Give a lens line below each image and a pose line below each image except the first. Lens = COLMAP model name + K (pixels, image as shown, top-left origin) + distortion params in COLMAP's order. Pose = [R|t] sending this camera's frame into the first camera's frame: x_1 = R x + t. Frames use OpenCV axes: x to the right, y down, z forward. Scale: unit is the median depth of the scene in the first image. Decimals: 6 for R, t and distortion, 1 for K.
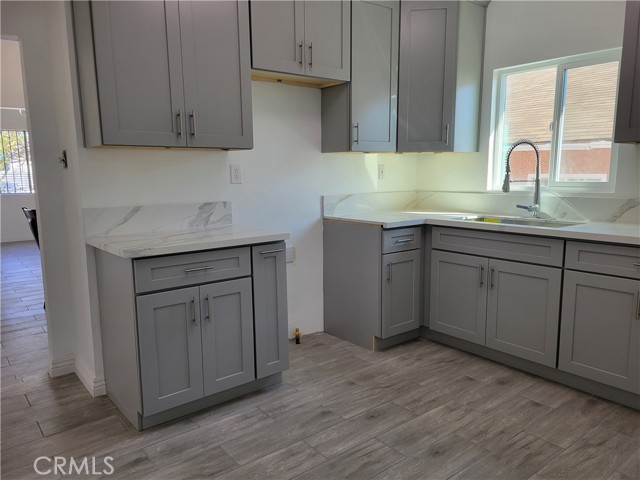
lens RADIAL K [[472.7, 0, 320.0], [0, 472.7, 240.0], [0, 0, 1]] dist [0.064718, -0.057755]
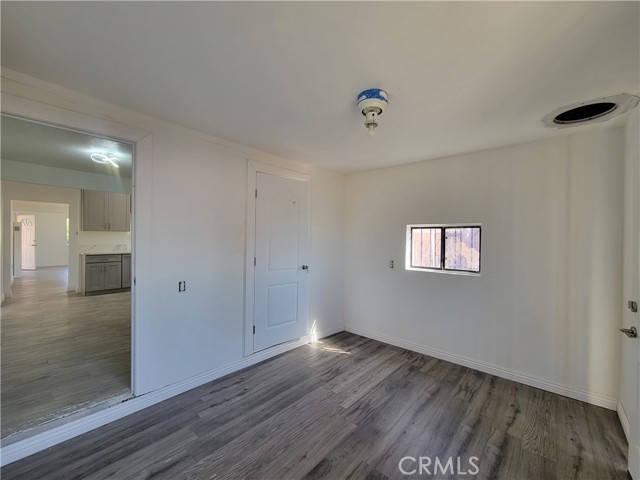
lens RADIAL K [[262.0, 0, 318.9], [0, 262.0, 239.5], [0, 0, 1]] dist [-0.000775, -0.000014]
pose [[0.987041, 0.020473, 0.159156, 1.217468], [0.002140, 0.990061, -0.140623, 0.217725], [-0.160454, 0.139142, 0.977187, -1.588296]]
